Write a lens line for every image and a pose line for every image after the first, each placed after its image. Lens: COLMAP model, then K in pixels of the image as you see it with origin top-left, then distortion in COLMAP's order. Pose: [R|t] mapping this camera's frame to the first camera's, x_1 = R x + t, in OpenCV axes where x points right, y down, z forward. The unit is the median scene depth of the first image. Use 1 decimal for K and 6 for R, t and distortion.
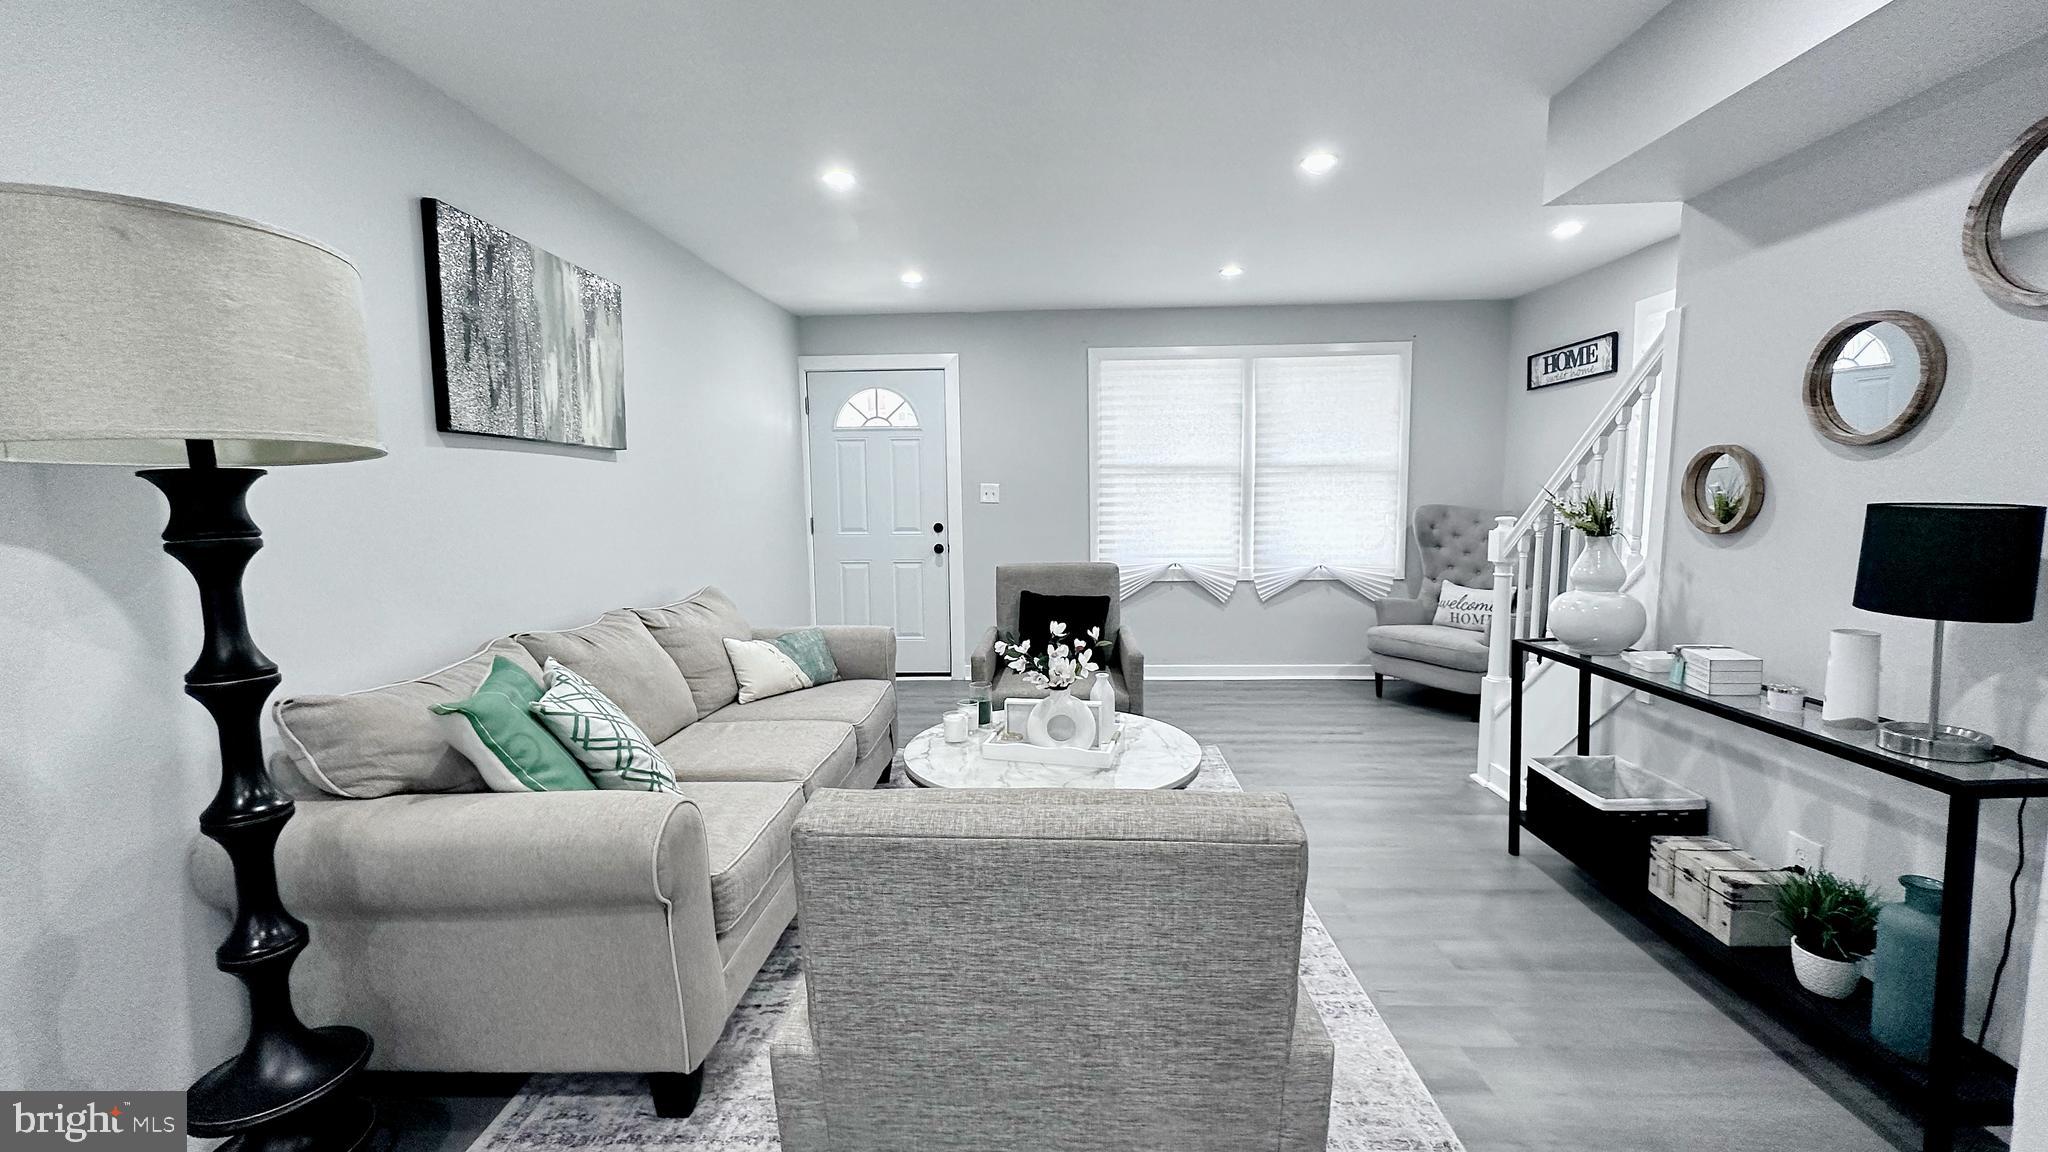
lens RADIAL K [[815.9, 0, 1024.0], [0, 815.9, 576.0], [0, 0, 1]] dist [-0.005672, 0.000392]
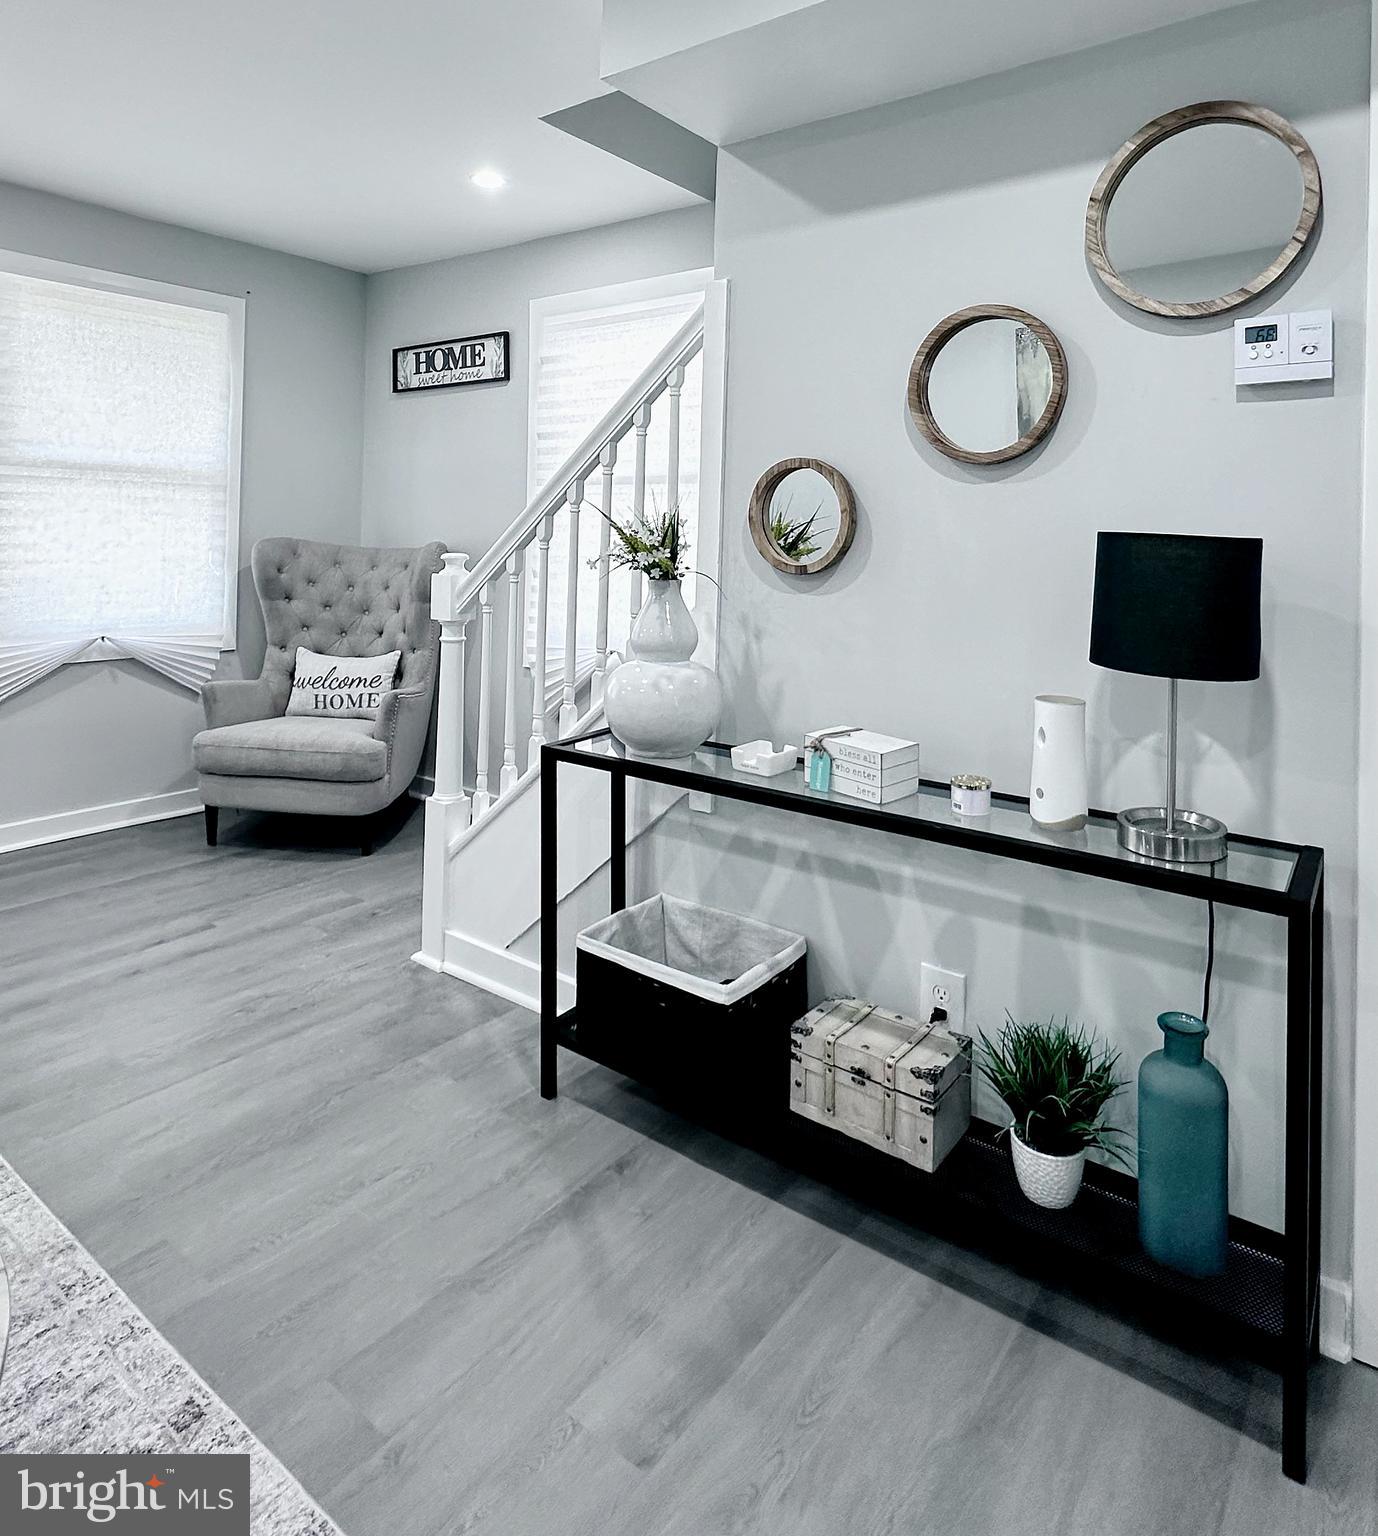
lens RADIAL K [[976.3, 0, 686.6], [0, 976.3, 520.8], [0, 0, 1]] dist [-0.003277, -0.000236]
pose [[0.566665, 0.037199, 0.823108, 0.035769], [0.055886, 0.994945, -0.083439, -0.025448], [-0.822051, 0.093282, 0.561722, 0.461509]]
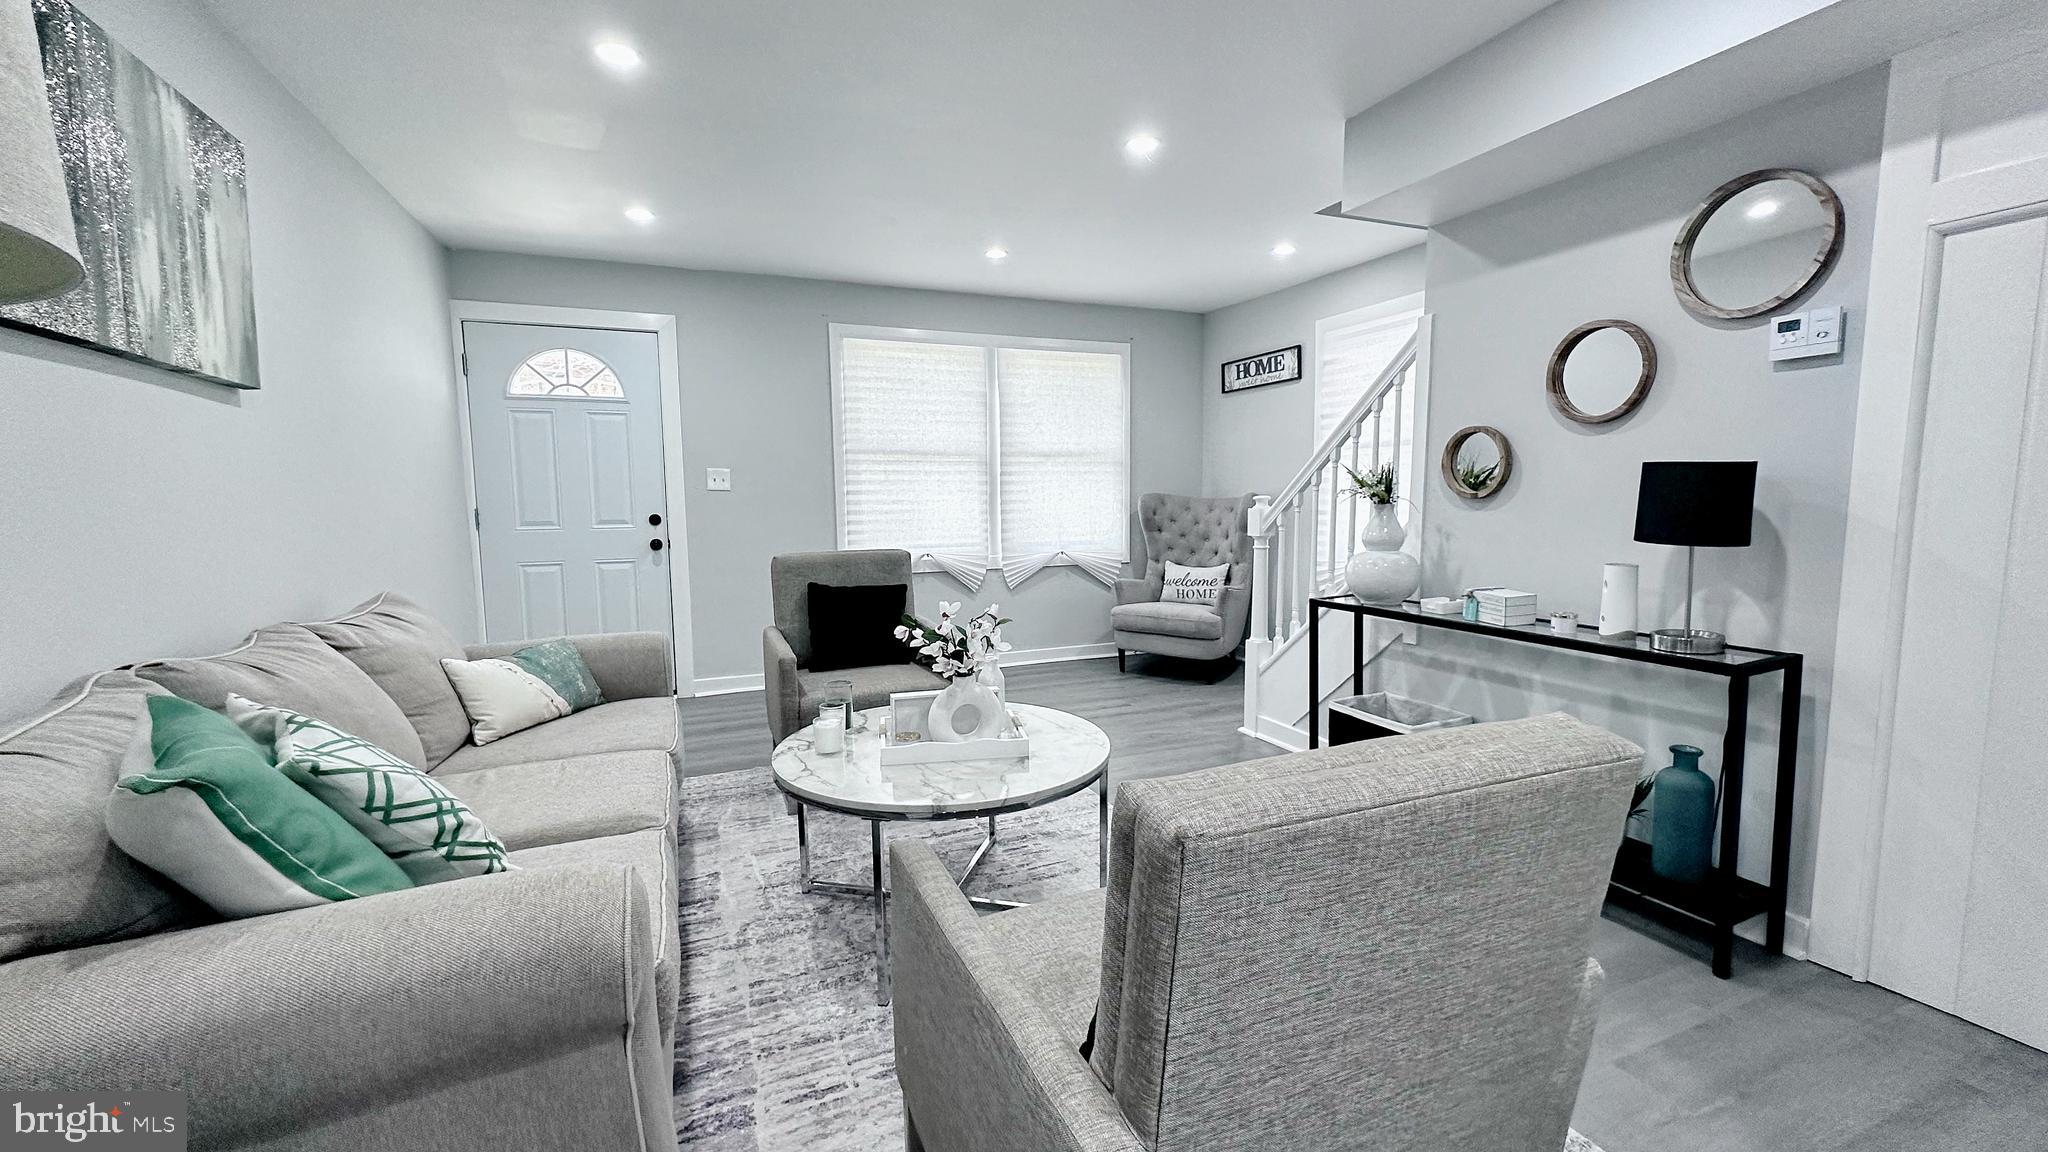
lens RADIAL K [[815.9, 0, 1024.0], [0, 815.9, 576.0], [0, 0, 1]] dist [-0.005672, 0.000392]
pose [[0.903966, -0.039288, 0.425795, -0.233844], [0.042833, 0.999081, 0.001251, 0.027805], [-0.425453, 0.017107, 0.904819, 0.143659]]
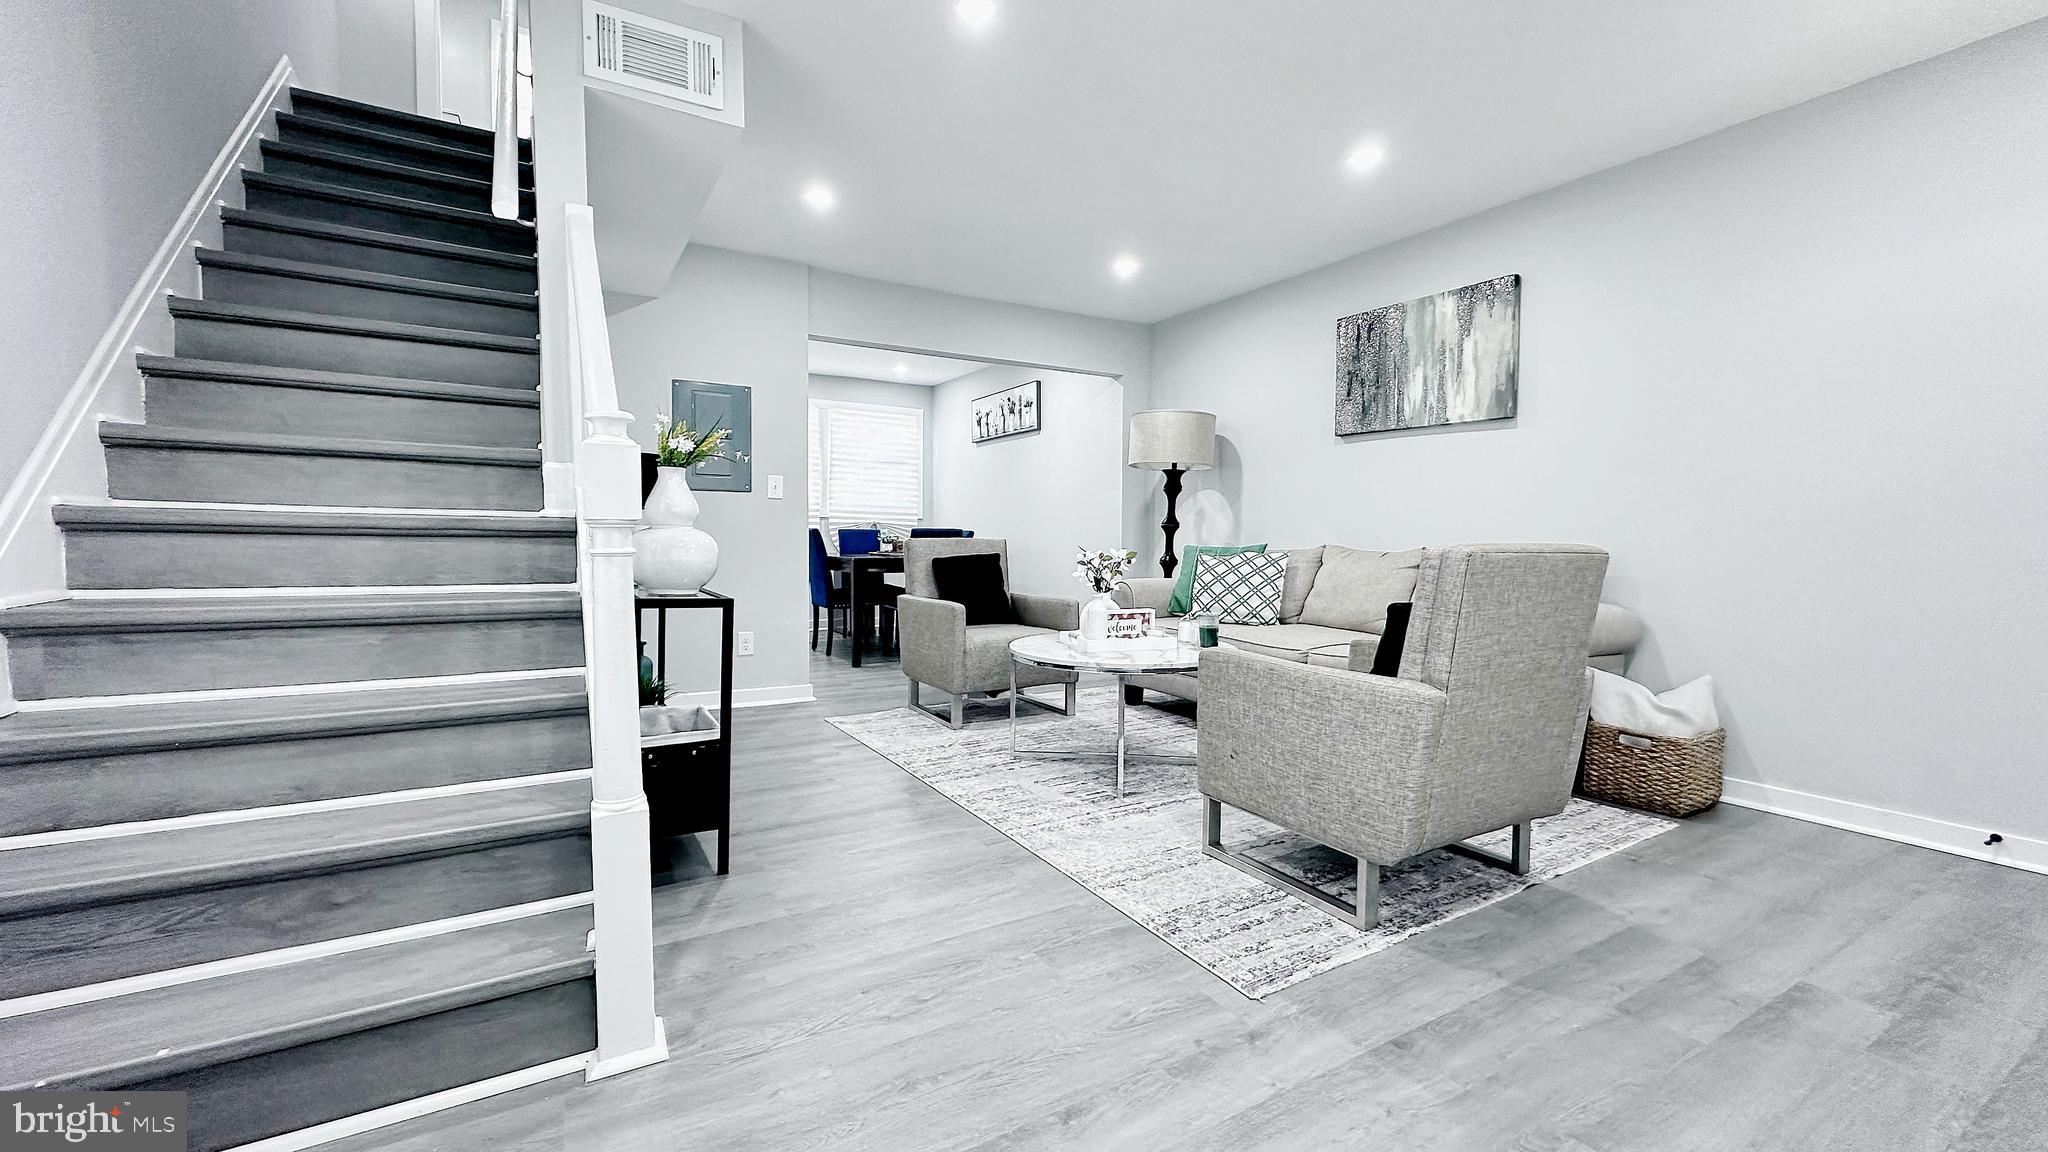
lens RADIAL K [[815.9, 0, 1024.0], [0, 815.9, 576.0], [0, 0, 1]] dist [-0.005672, 0.000392]
pose [[-0.837745, 0.038776, -0.544683, 0.788731], [-0.049507, 0.987974, 0.146477, -0.076867], [0.543813, 0.149676, -0.825751, 1.790378]]
